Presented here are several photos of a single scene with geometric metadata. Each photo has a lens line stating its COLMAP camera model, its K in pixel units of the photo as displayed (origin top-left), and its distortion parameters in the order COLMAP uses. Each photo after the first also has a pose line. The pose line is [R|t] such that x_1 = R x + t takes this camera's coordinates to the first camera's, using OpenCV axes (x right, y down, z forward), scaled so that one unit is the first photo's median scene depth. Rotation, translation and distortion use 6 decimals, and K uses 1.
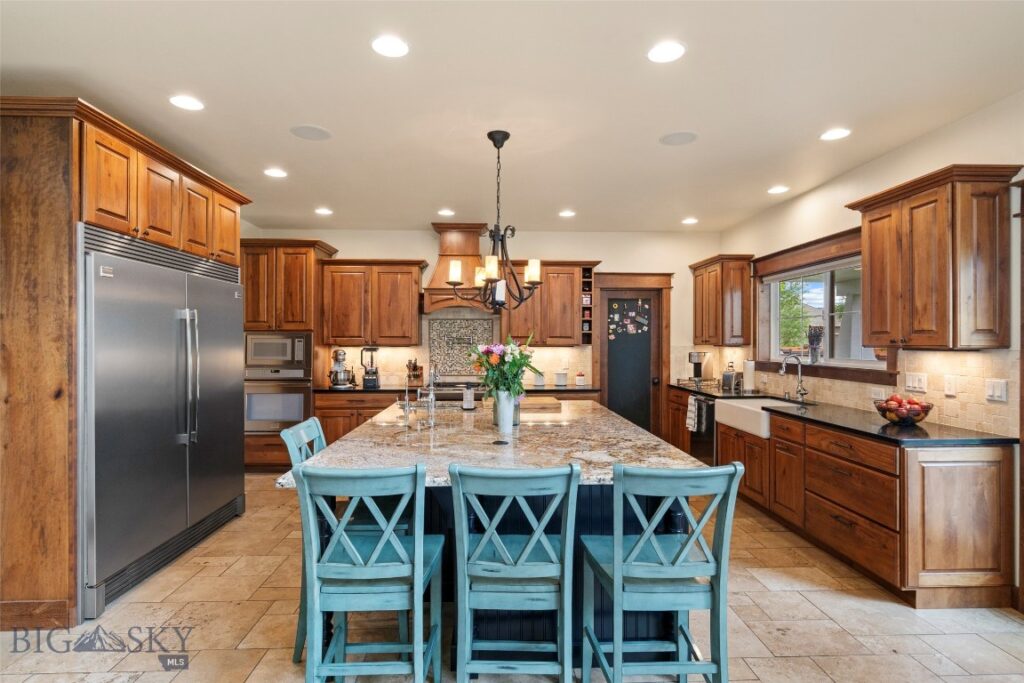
lens RADIAL K [[537.8, 0, 510.9], [0, 537.8, 339.8], [0, 0, 1]] dist [0.001035, 0.002378]
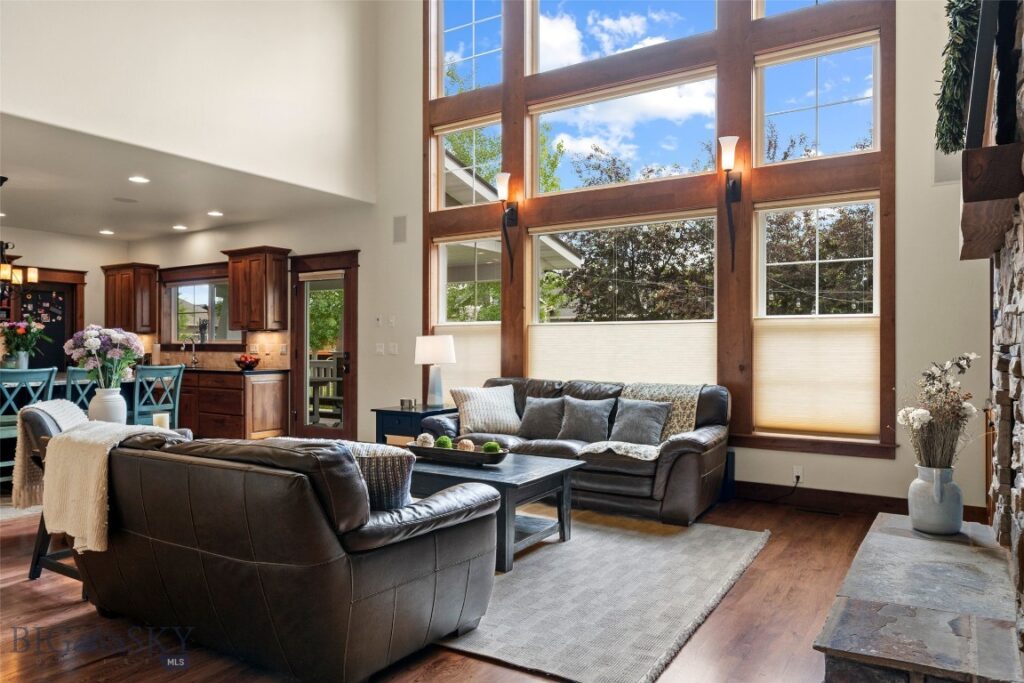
lens RADIAL K [[691.2, 0, 504.1], [0, 691.2, 350.4], [0, 0, 1]] dist [-0.001978, 0.000691]
pose [[0.589864, -0.004693, 0.807489, -0.631696], [-0.002996, 0.999964, 0.008000, 0.055097], [-0.807497, -0.007138, 0.589828, -1.041775]]
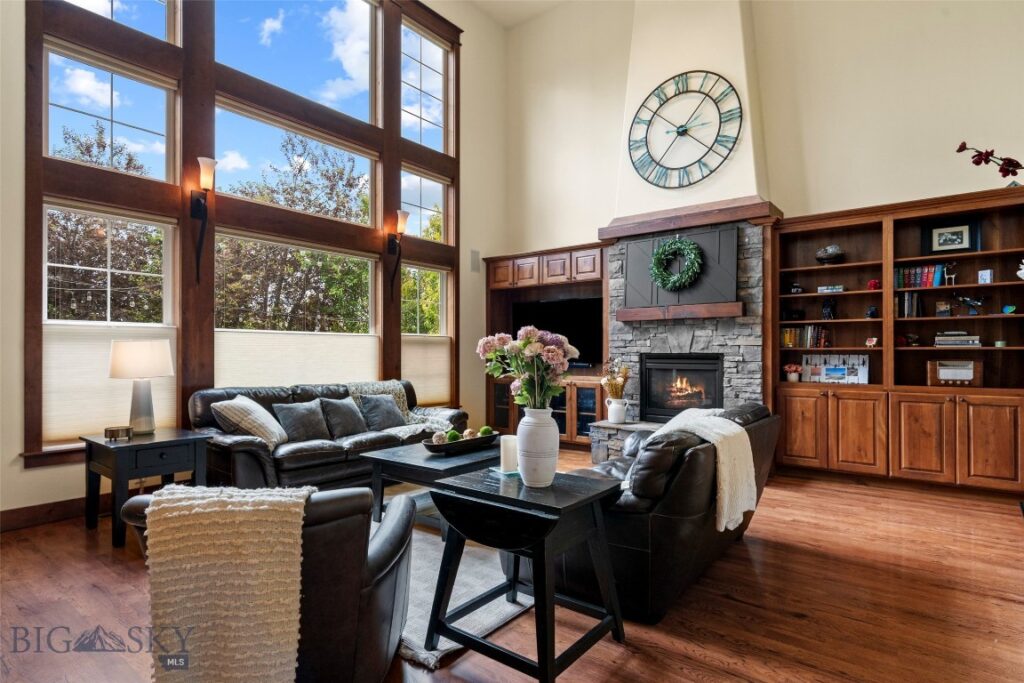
lens RADIAL K [[537.8, 0, 517.1], [0, 537.8, 349.6], [0, 0, 1]] dist [0.001035, 0.002378]
pose [[-0.756405, 0.004626, 0.654087, -0.543502], [-0.000707, 0.999969, -0.007890, 0.057564], [-0.654103, -0.006431, -0.756378, 0.332097]]
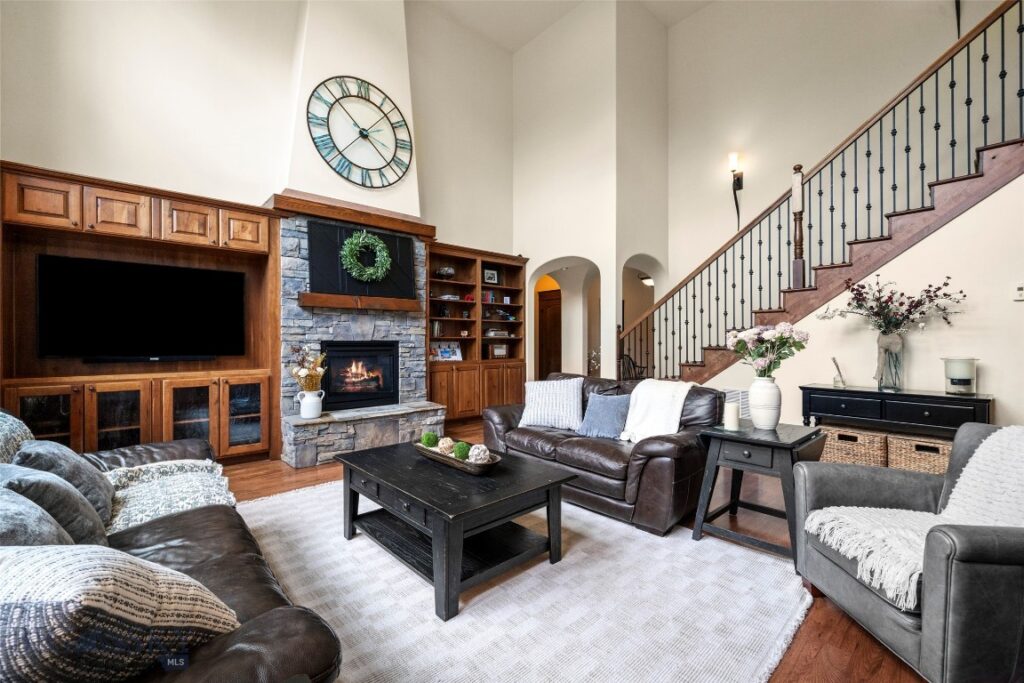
lens RADIAL K [[430.9, 0, 515.5], [0, 430.9, 341.5], [0, 0, 1]] dist [-0.004147, 0.000979]
pose [[-0.775642, 0.004118, -0.631160, 0.511211], [0.002365, 0.999991, 0.003619, 0.053623], [0.631169, 0.001314, -0.775644, 0.192717]]
